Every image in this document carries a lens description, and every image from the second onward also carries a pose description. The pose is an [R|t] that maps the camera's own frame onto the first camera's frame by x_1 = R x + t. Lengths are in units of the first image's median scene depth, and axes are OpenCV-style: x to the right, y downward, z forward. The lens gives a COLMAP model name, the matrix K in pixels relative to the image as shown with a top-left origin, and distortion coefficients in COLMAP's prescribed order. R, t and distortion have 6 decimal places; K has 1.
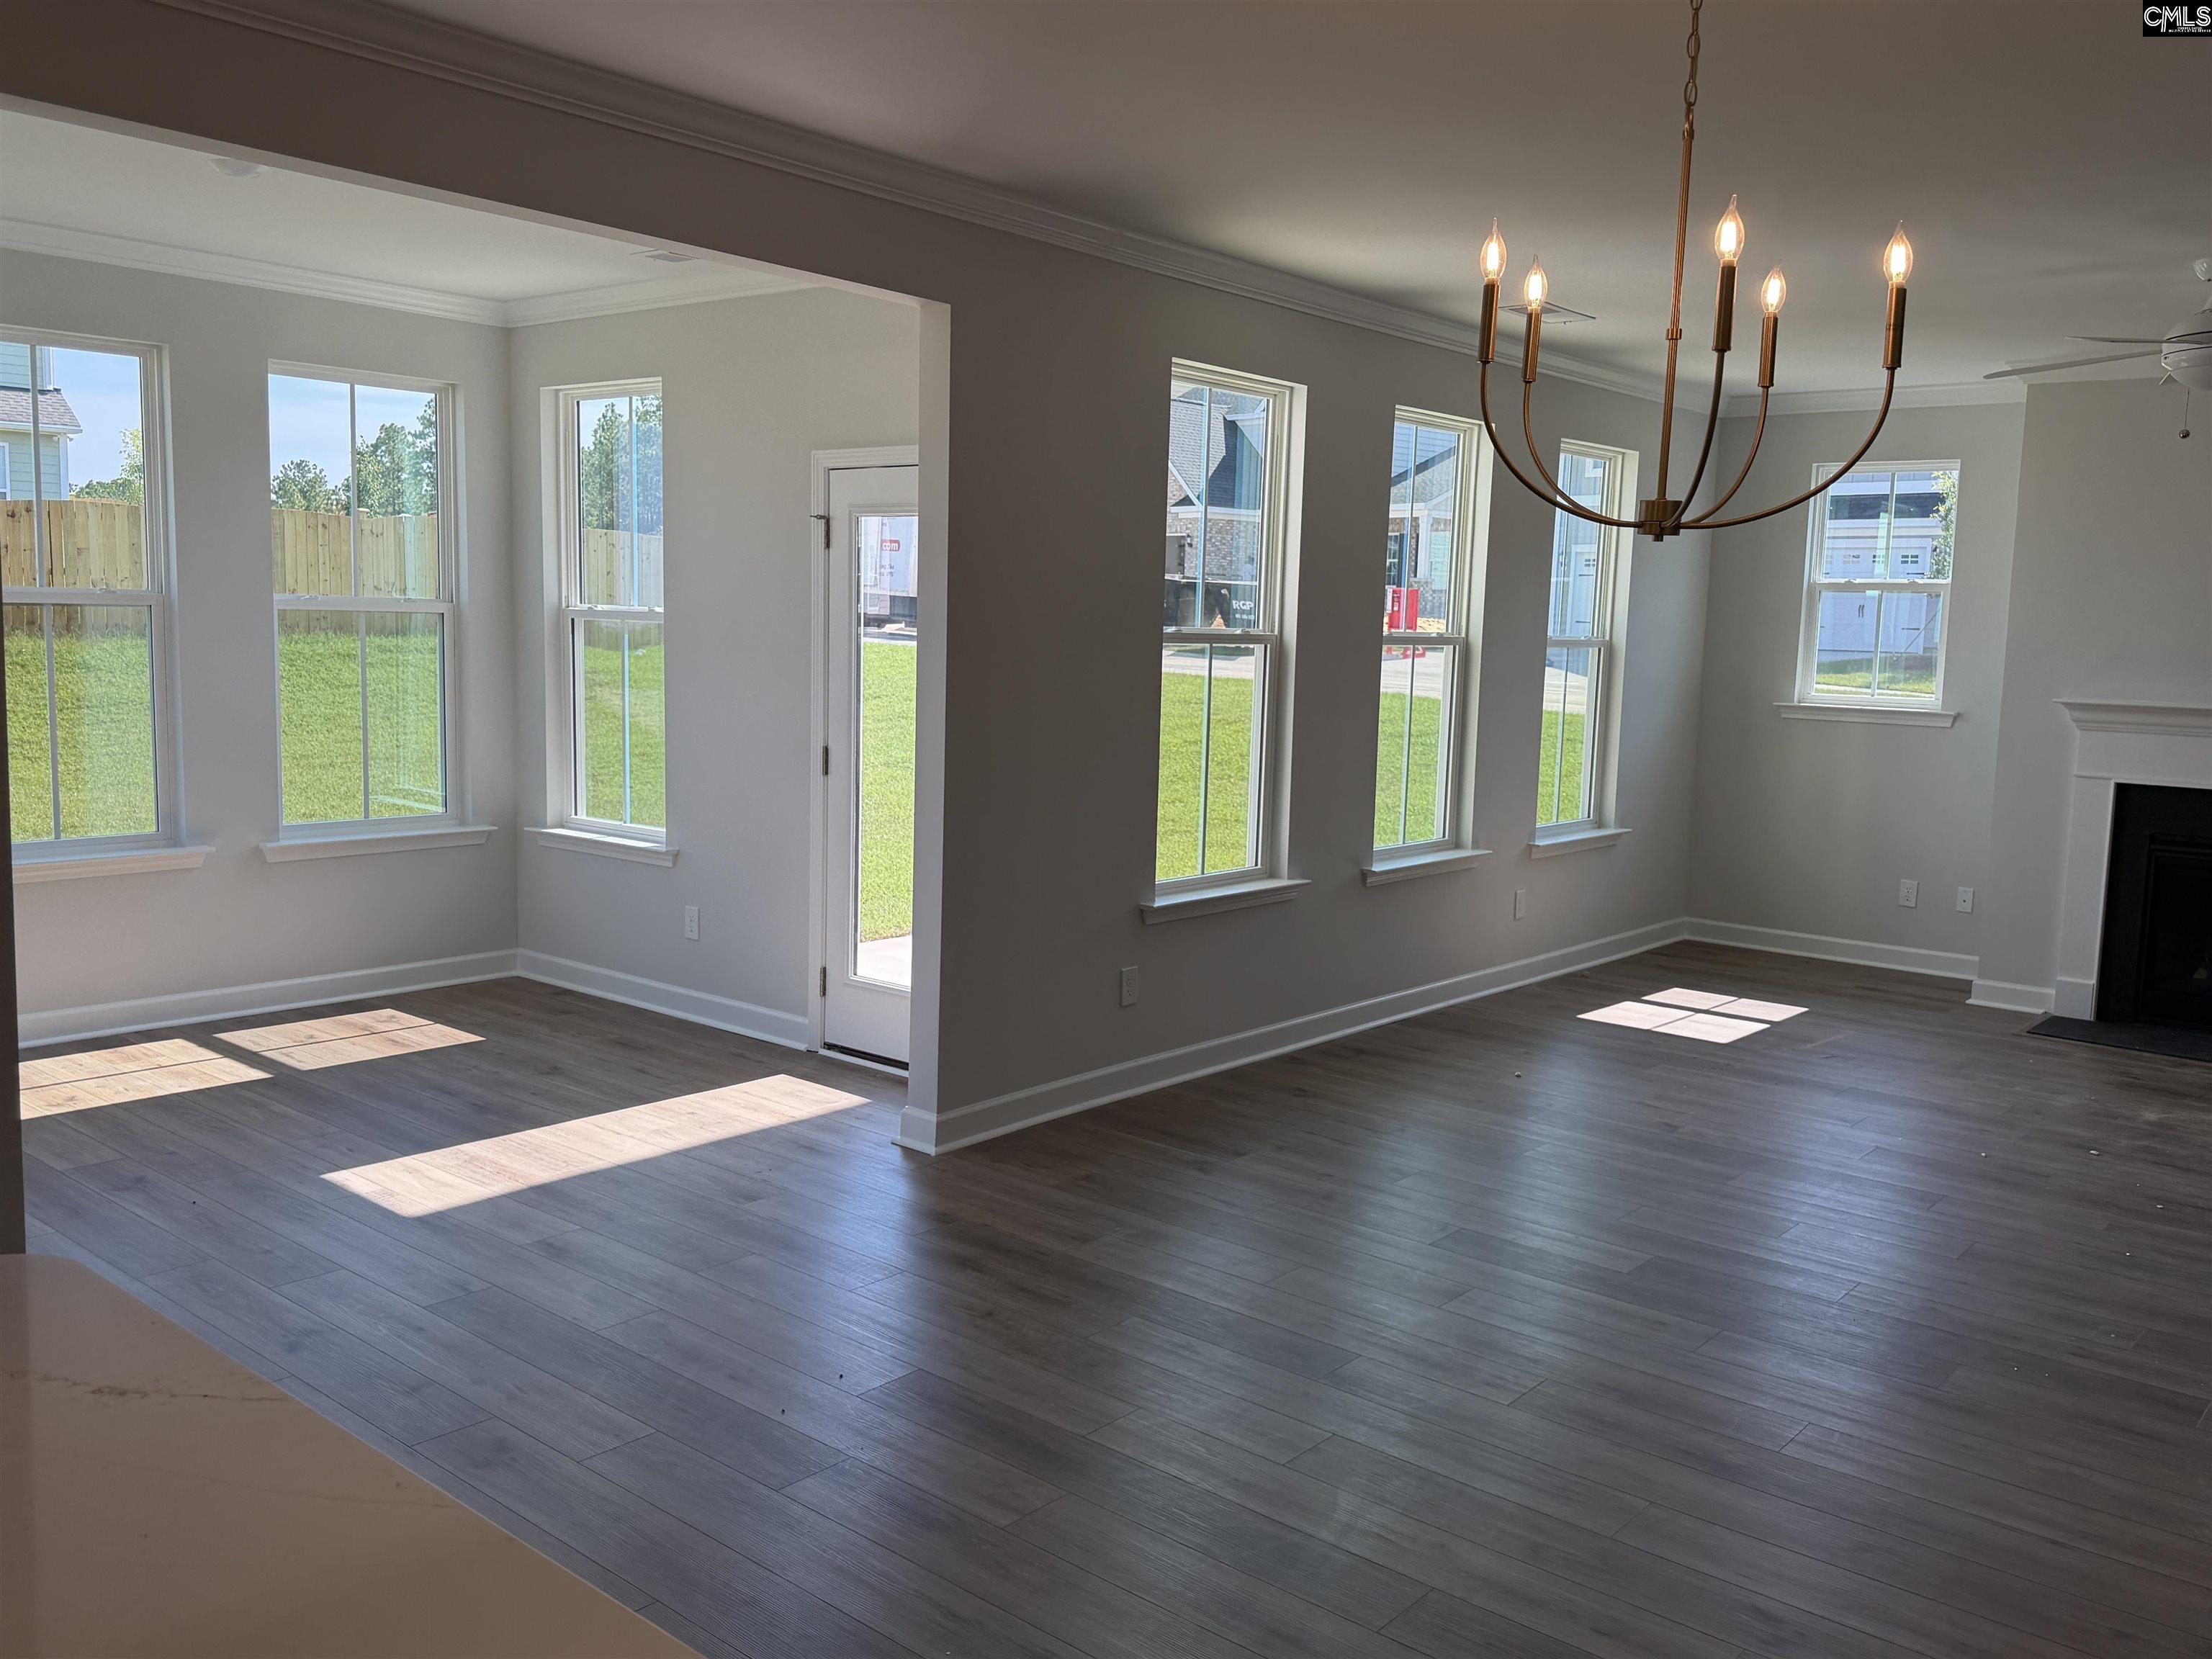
lens RADIAL K [[1760.6, 0, 1106.0], [0, 1760.6, 829.5], [0, 0, 1]] dist [0.103958, -0.177204]
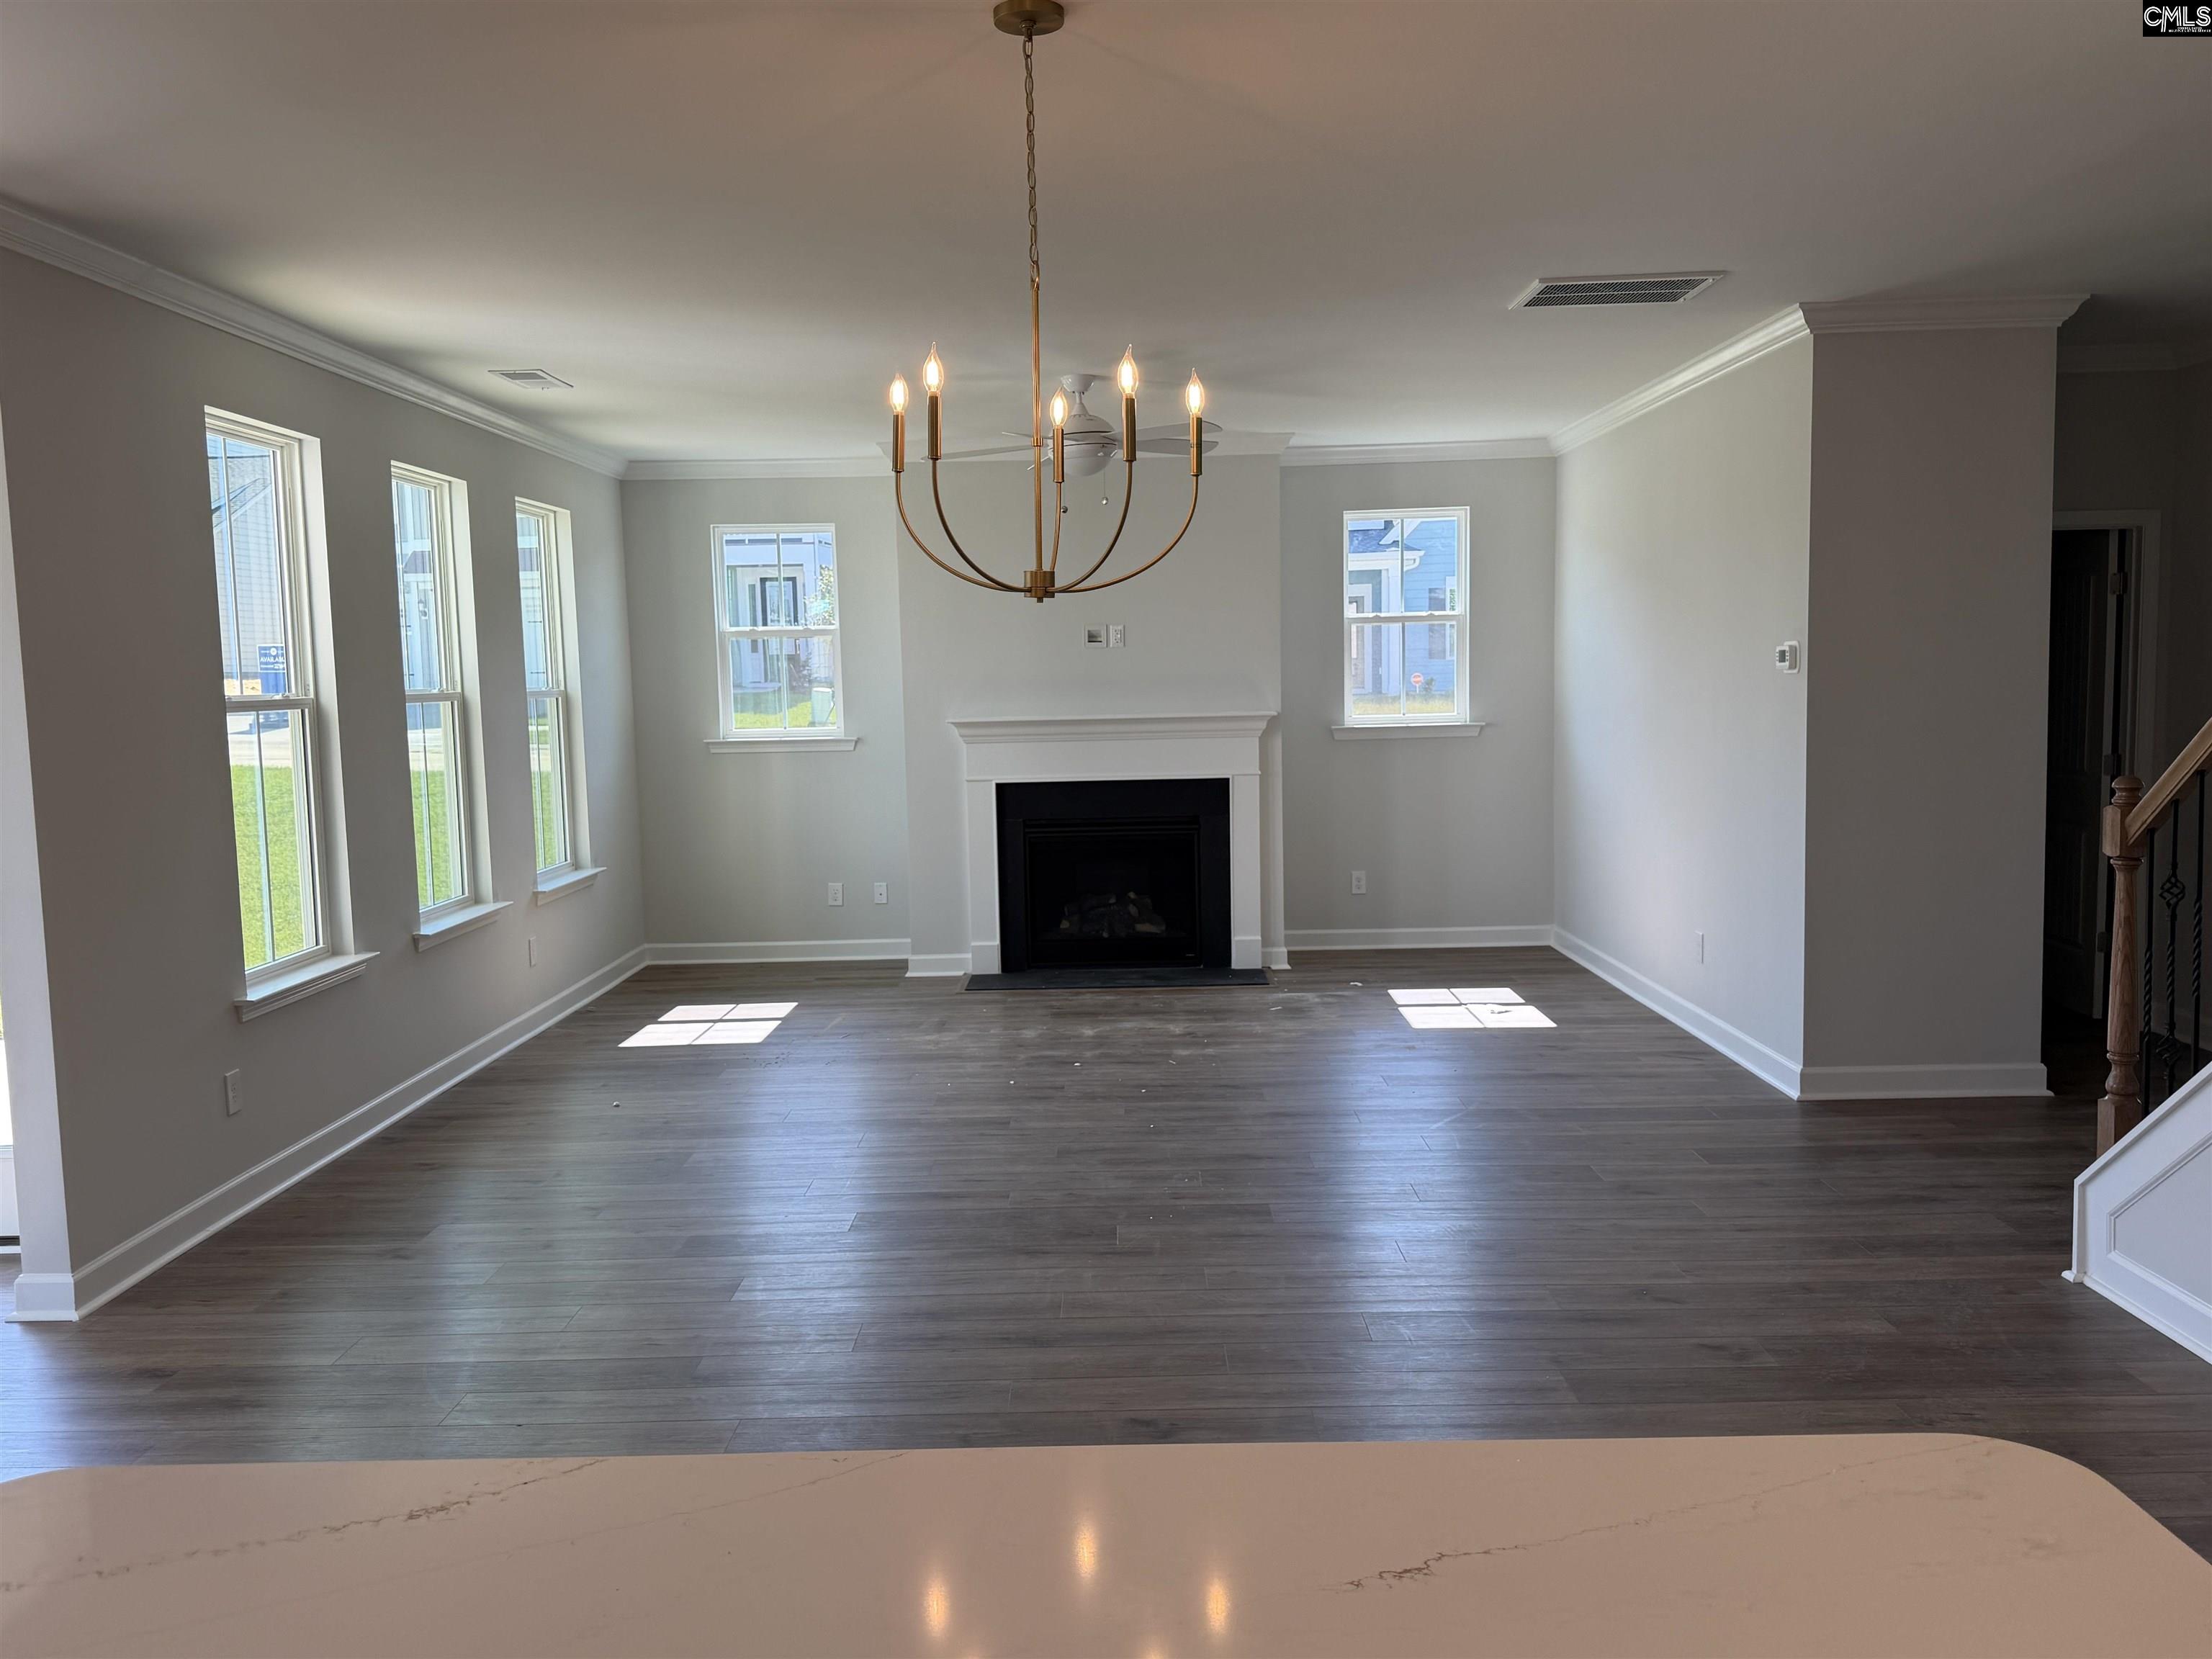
lens RADIAL K [[1760.8, 0, 1106.6], [0, 1760.8, 855.2], [0, 0, 1]] dist [0.097788, -0.176790]
pose [[0.758276, -0.112625, 0.642132, -0.184215], [0.120560, 0.992201, 0.031658, -0.005745], [-0.640689, 0.053410, 0.765940, 0.000718]]
